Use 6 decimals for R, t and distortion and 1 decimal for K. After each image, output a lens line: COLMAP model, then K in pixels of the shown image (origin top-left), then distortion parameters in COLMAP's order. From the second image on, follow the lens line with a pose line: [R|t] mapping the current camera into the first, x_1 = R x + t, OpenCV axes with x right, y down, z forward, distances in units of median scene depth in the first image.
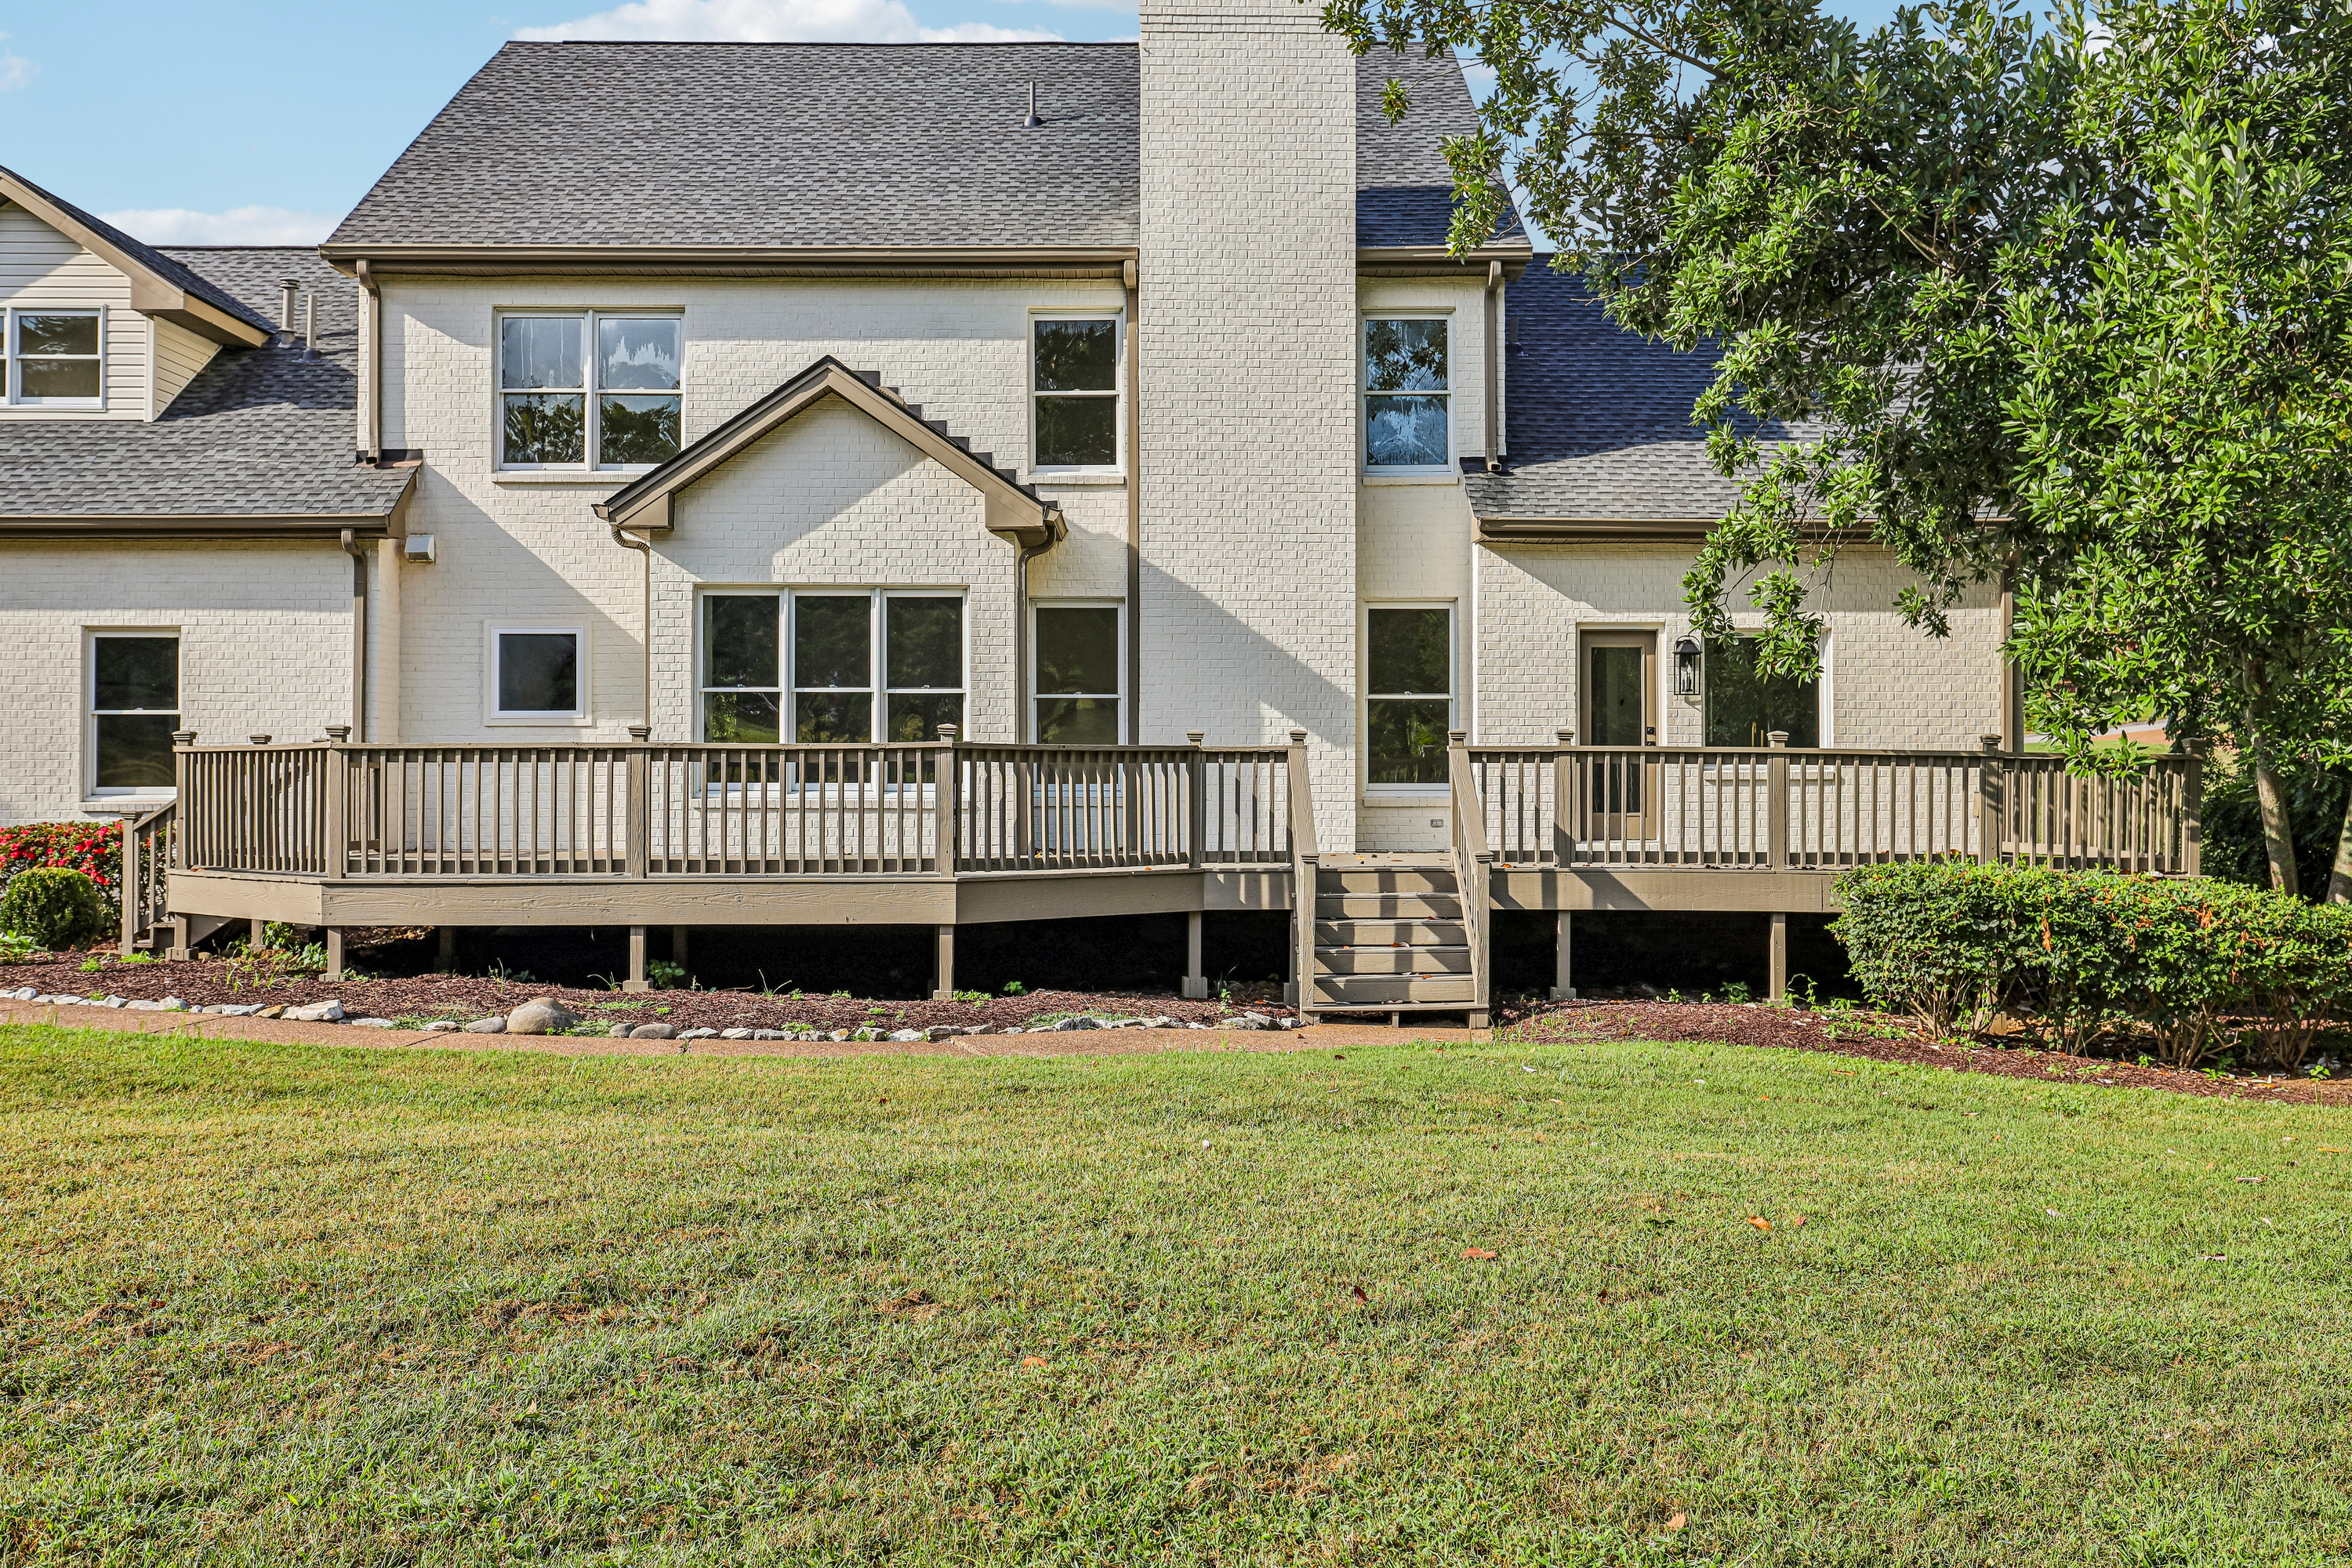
lens RADIAL K [[2158.3, 0, 1169.6], [0, 2158.3, 773.2], [0, 0, 1]] dist [0.006545, 0.000000]
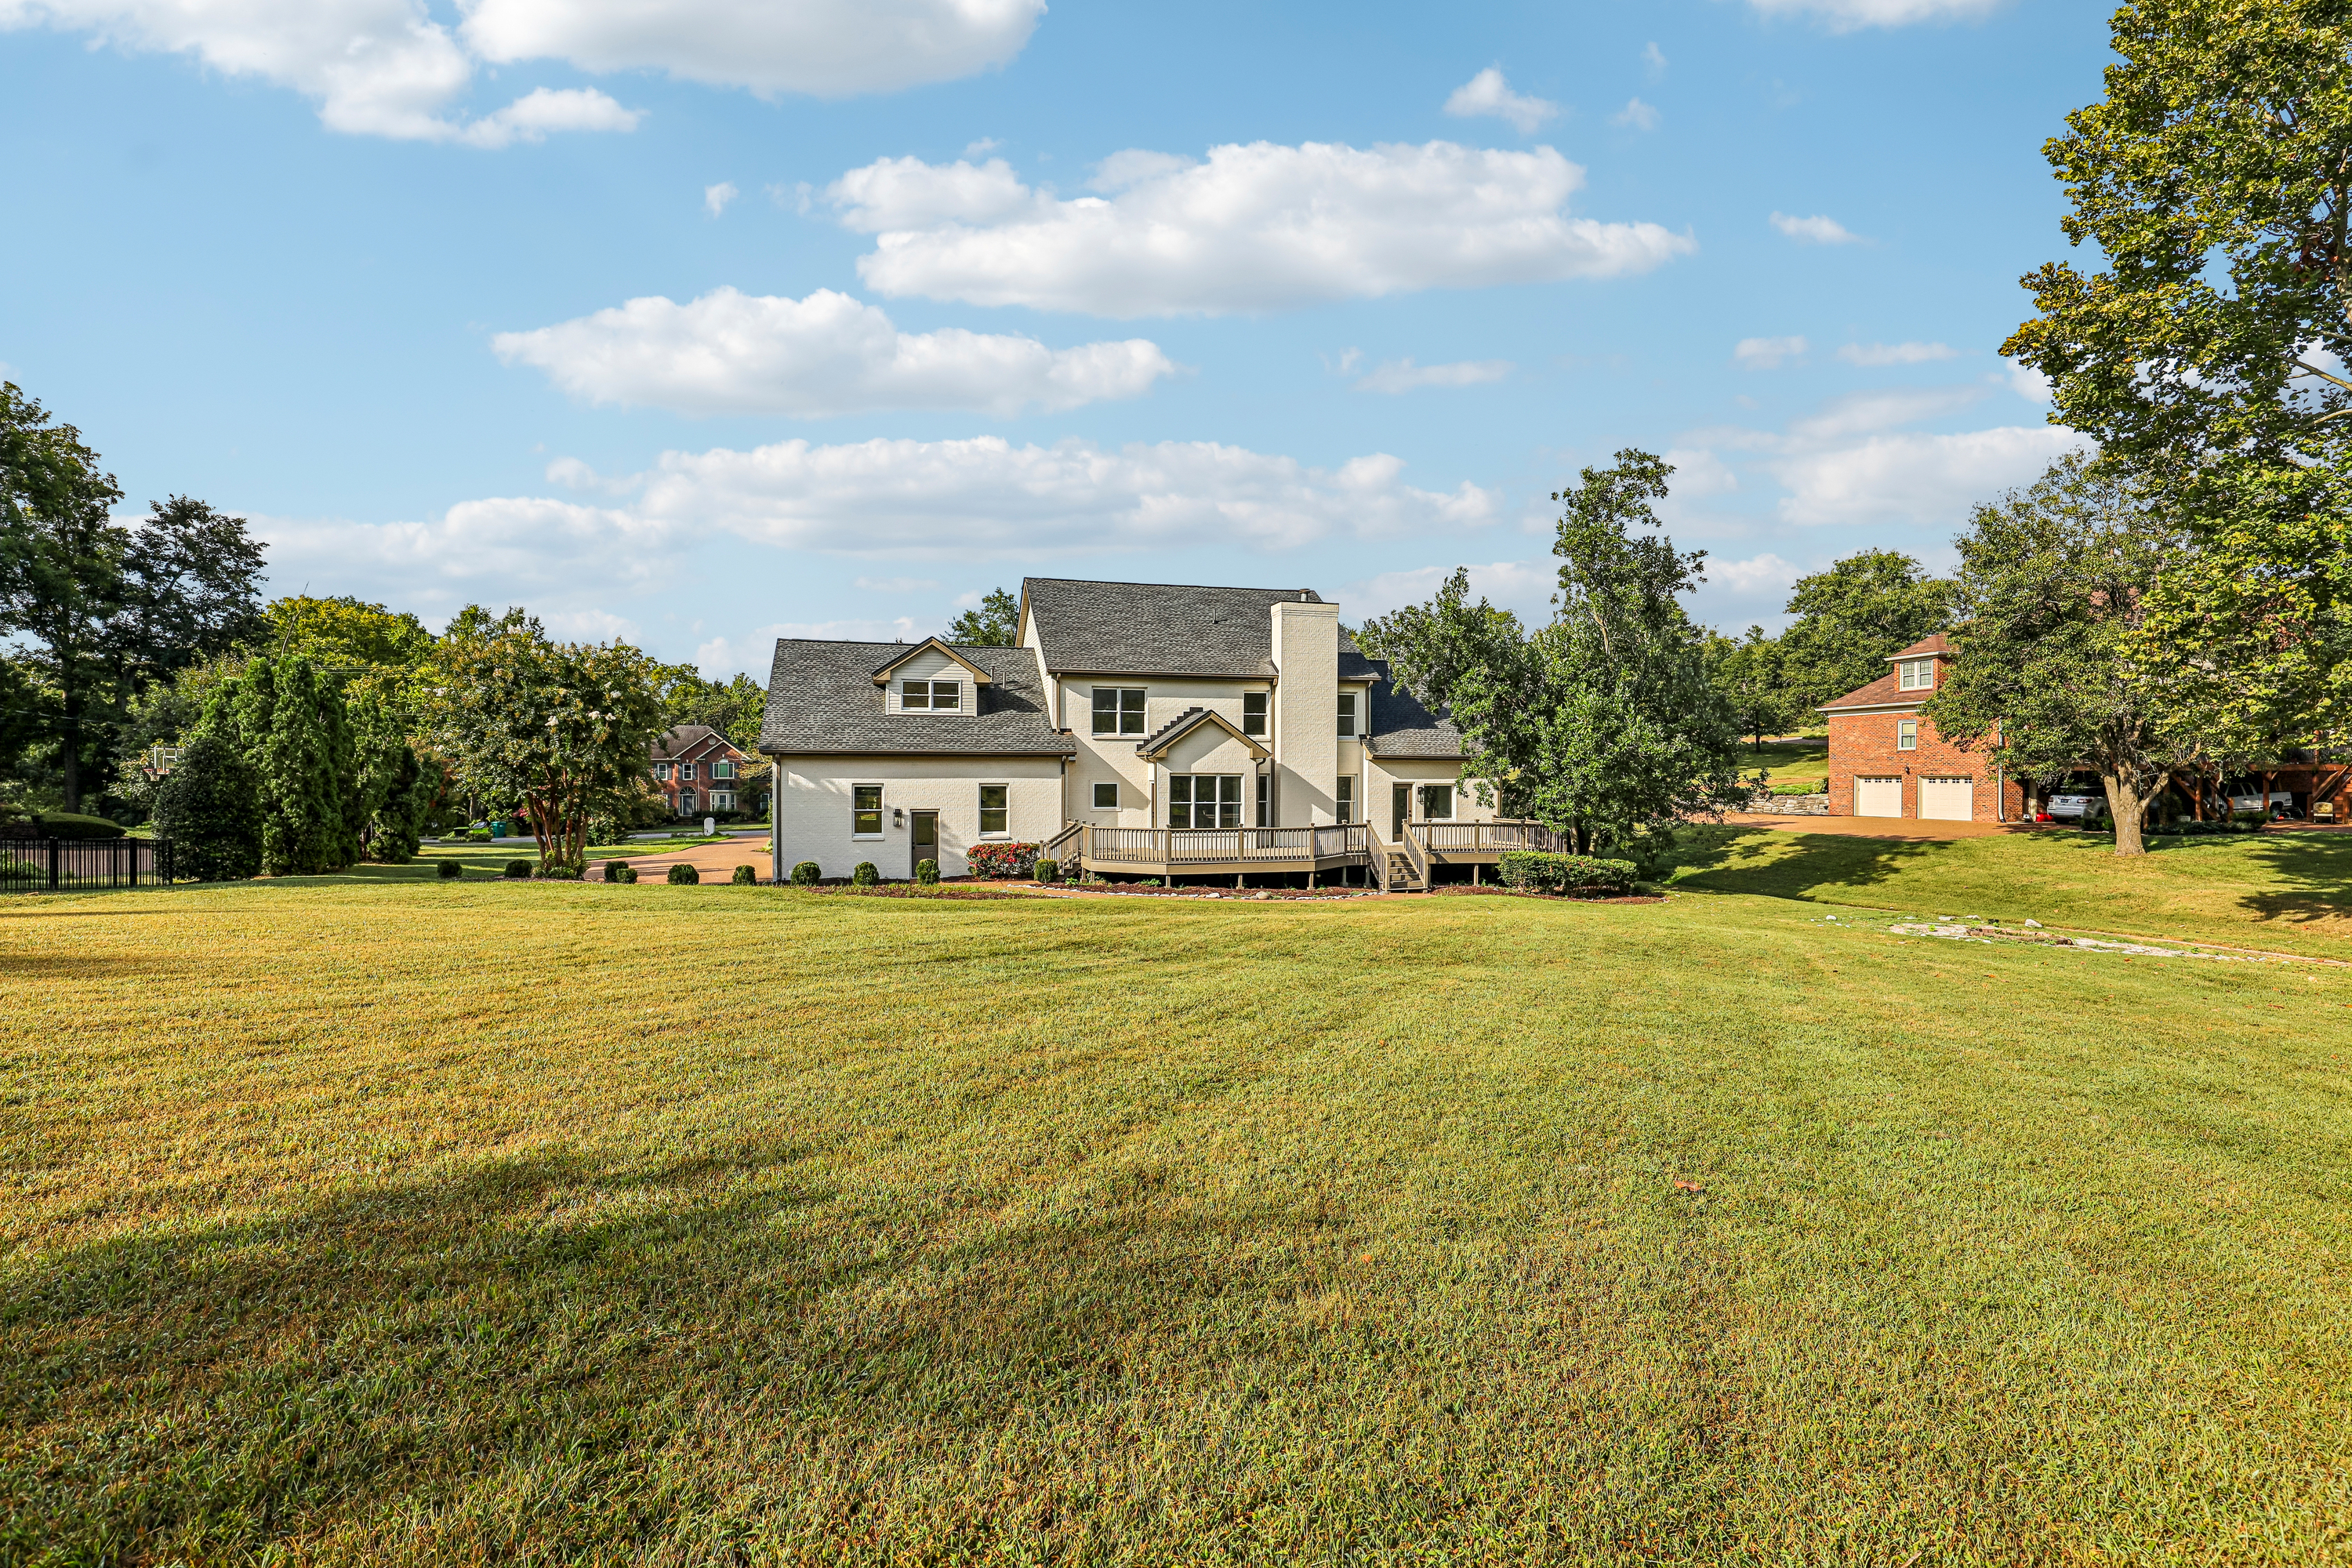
lens RADIAL K [[1057.0, 0, 1180.5], [0, 1057.0, 787.3], [0, 0, 1]] dist [-0.000574, -0.000259]
pose [[0.966259, -0.000880, 0.257572, -0.619651], [-0.001565, 0.999956, 0.009288, -0.077627], [-0.257569, -0.009378, 0.966215, -0.629929]]
